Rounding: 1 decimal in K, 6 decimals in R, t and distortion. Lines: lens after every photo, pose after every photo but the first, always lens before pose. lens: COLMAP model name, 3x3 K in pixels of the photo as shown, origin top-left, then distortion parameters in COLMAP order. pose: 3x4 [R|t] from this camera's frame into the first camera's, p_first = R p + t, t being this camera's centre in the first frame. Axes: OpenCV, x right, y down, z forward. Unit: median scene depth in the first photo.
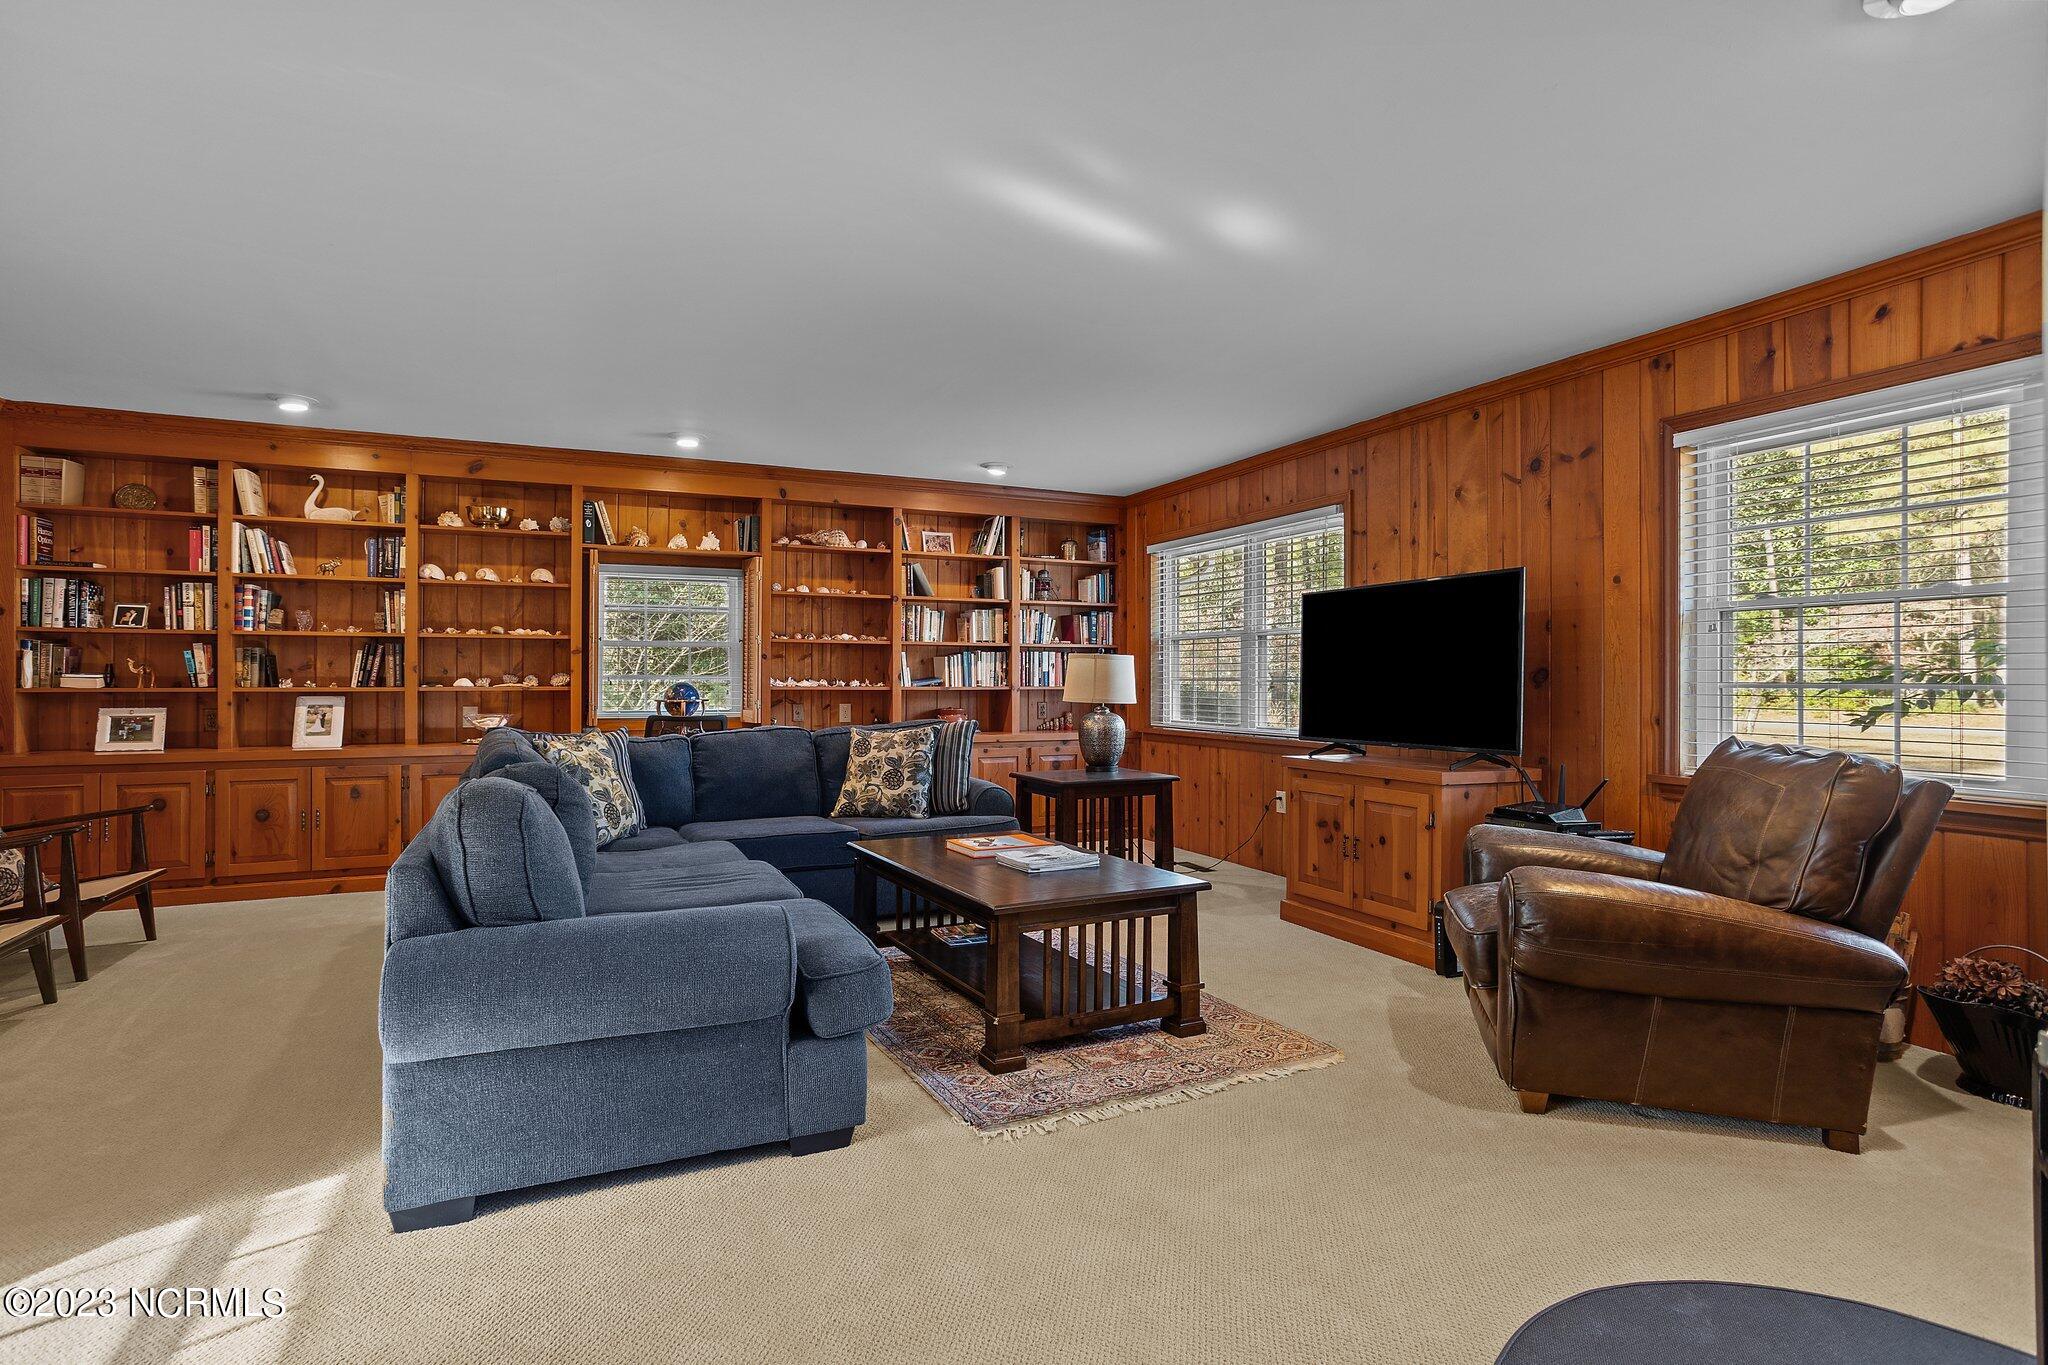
lens RADIAL K [[1047.0, 0, 1024.0], [0, 1047.0, 682.5], [0, 0, 1]] dist [0.001228, 0.000098]
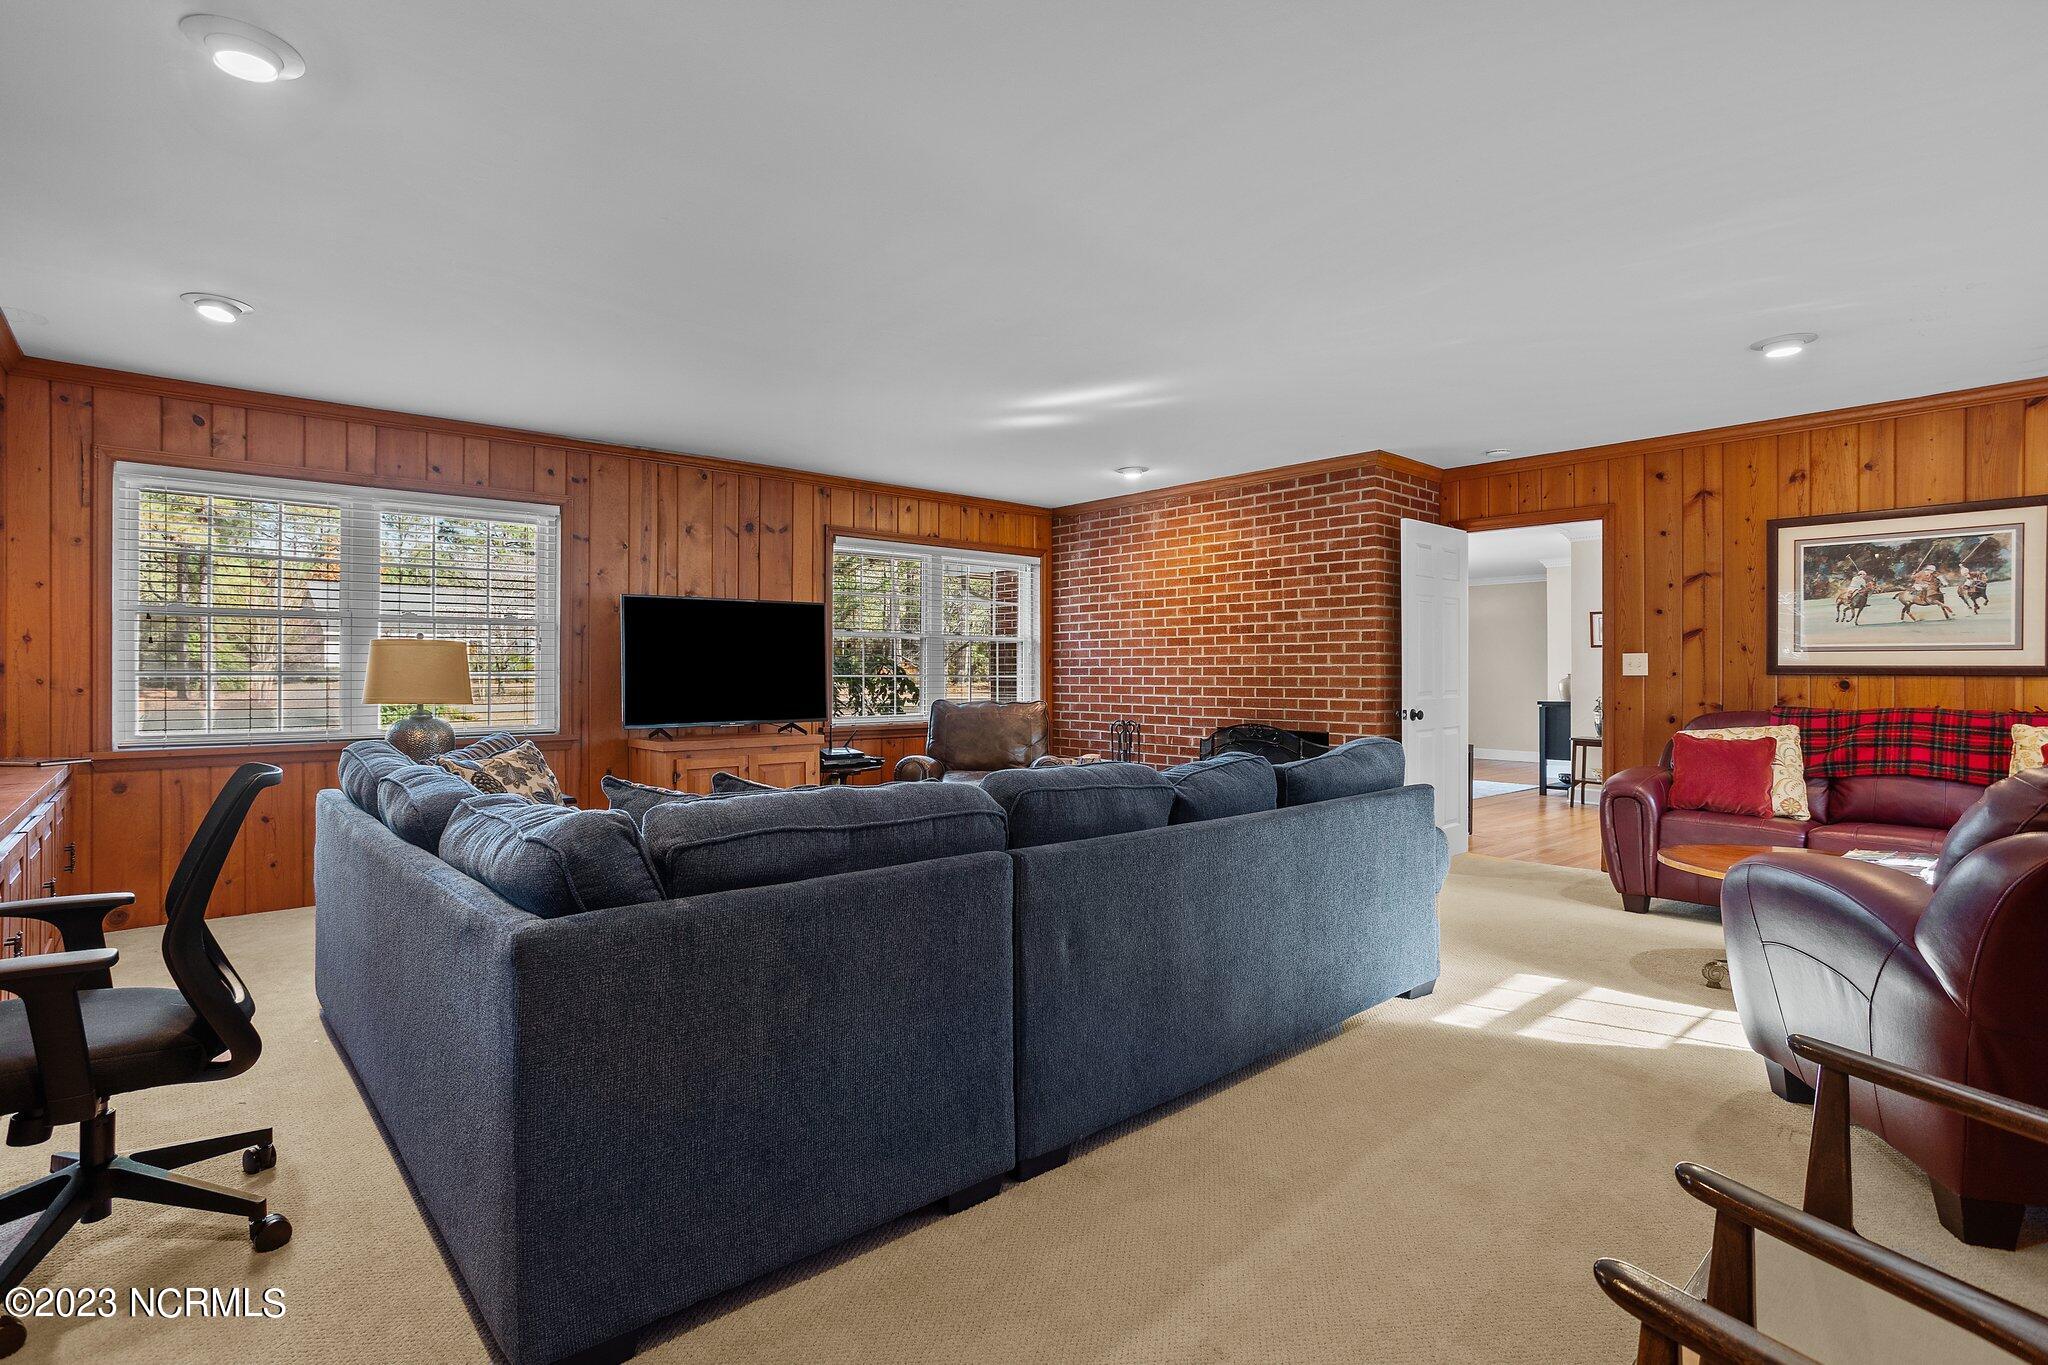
lens RADIAL K [[988.4, 0, 1024.0], [0, 988.4, 682.5], [0, 0, 1]] dist [-0.044592, 0.000080]
pose [[-0.277904, -0.010310, 0.960554, -0.913258], [0.000844, 0.999939, 0.010977, -0.004829], [-0.960609, 0.003862, -0.277878, 0.980865]]
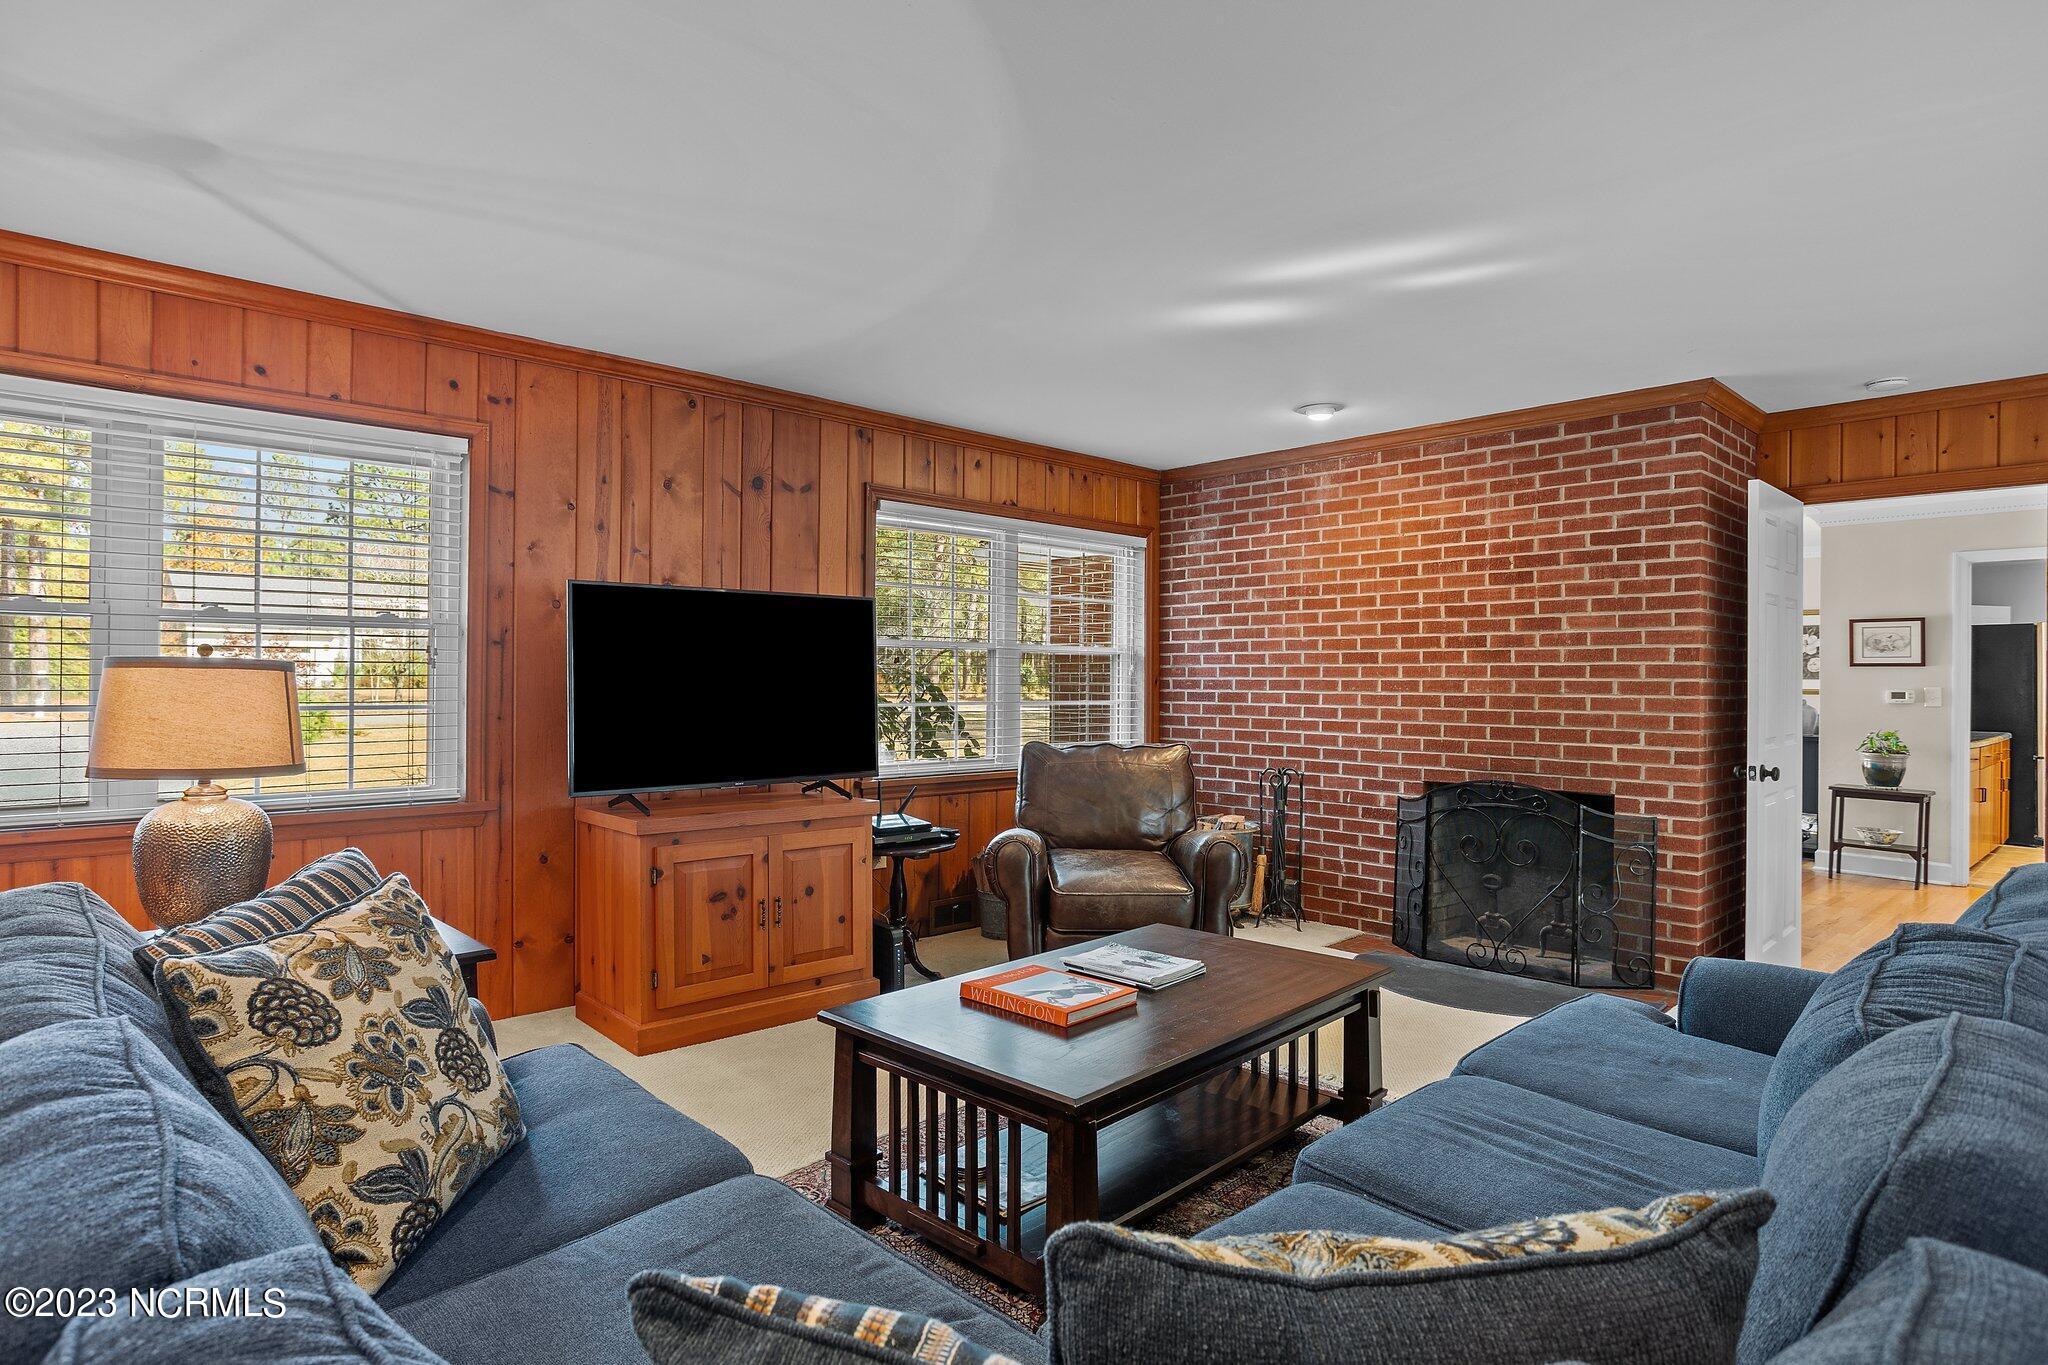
lens RADIAL K [[1095.3, 0, 1024.0], [0, 1095.3, 682.5], [0, 0, 1]] dist [-0.027539, 0.001103]
pose [[-0.308020, -0.006105, 0.951360, -0.542838], [-0.006523, 0.999969, 0.004305, -0.026320], [-0.951357, -0.004879, -0.308051, 1.041113]]
